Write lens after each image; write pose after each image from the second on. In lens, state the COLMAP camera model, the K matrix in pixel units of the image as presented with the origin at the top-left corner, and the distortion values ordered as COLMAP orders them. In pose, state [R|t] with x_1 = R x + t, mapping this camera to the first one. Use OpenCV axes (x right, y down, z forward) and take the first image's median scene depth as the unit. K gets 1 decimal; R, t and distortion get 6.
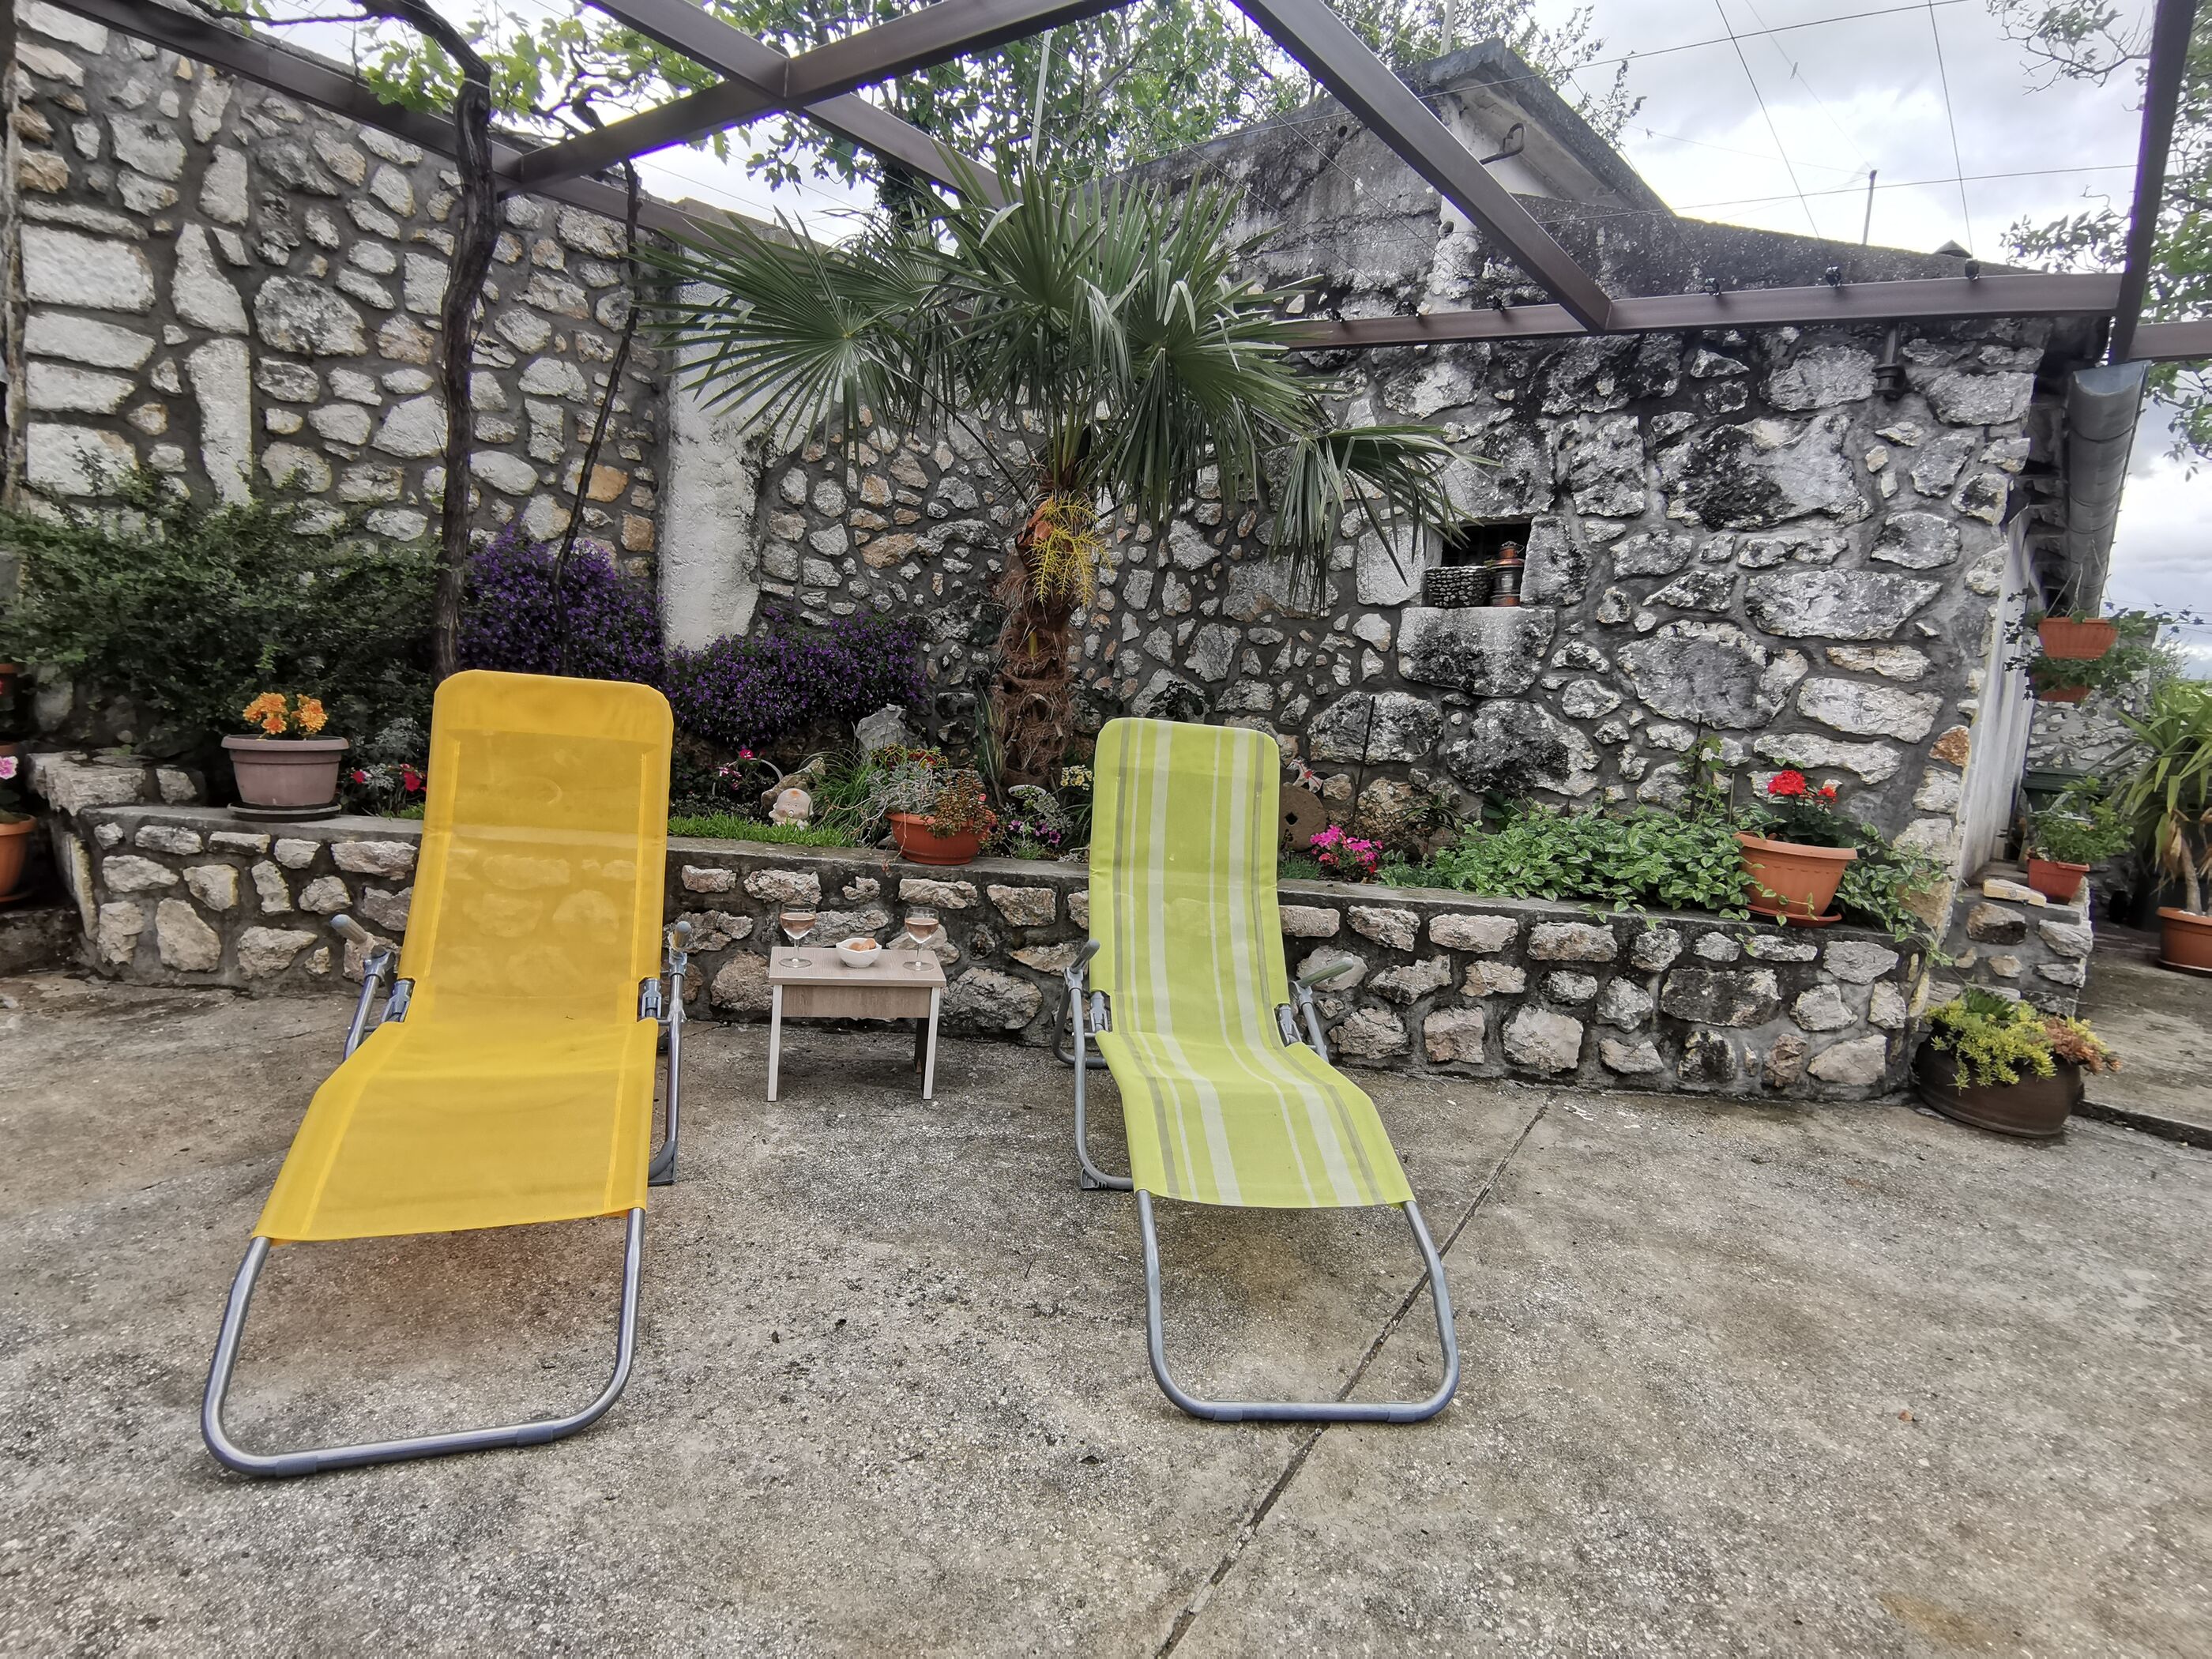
lens RADIAL K [[1067.4, 0, 1099.2], [0, 1067.4, 831.7], [0, 0, 1]] dist [-0.011260, -0.006937]
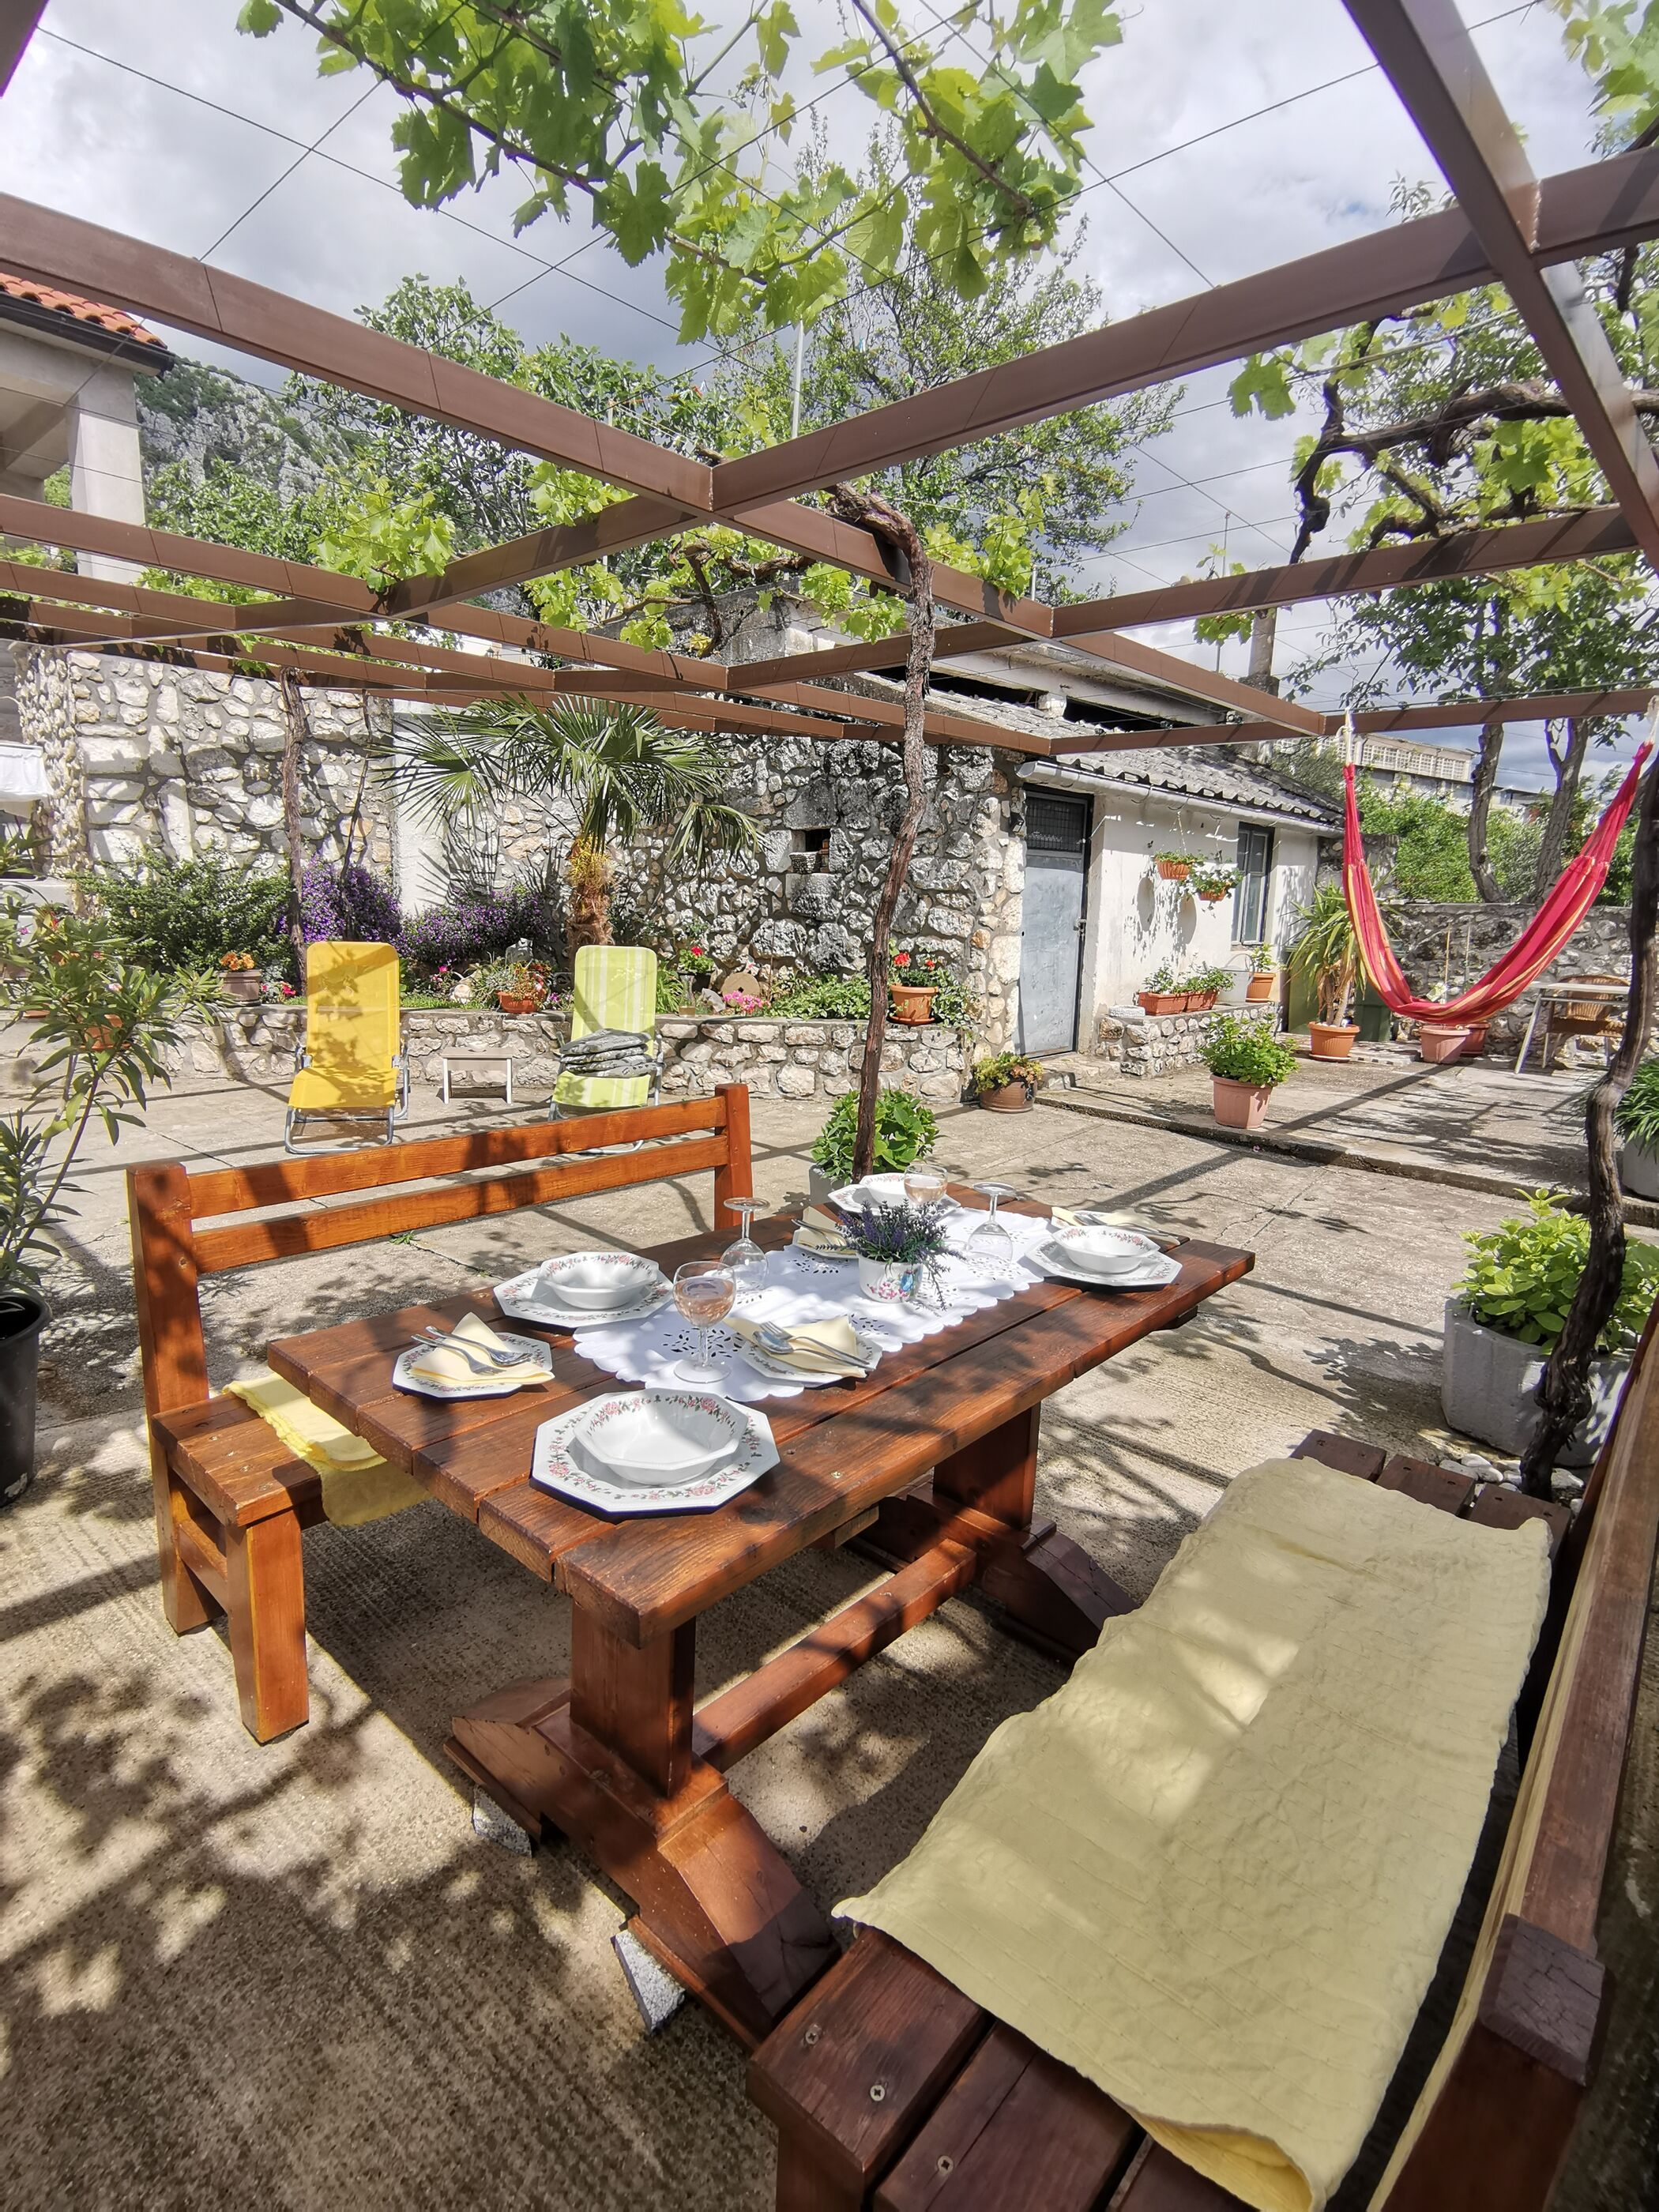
lens RADIAL K [[1083.3, 0, 849.3], [0, 1083.3, 1112.9], [0, 0, 1]] dist [0.006282, -0.012861]
pose [[0.998621, -0.043889, -0.028809, 0.513197], [0.045967, 0.996052, 0.075949, 0.082767], [0.025362, -0.077168, 0.996695, -1.108798]]
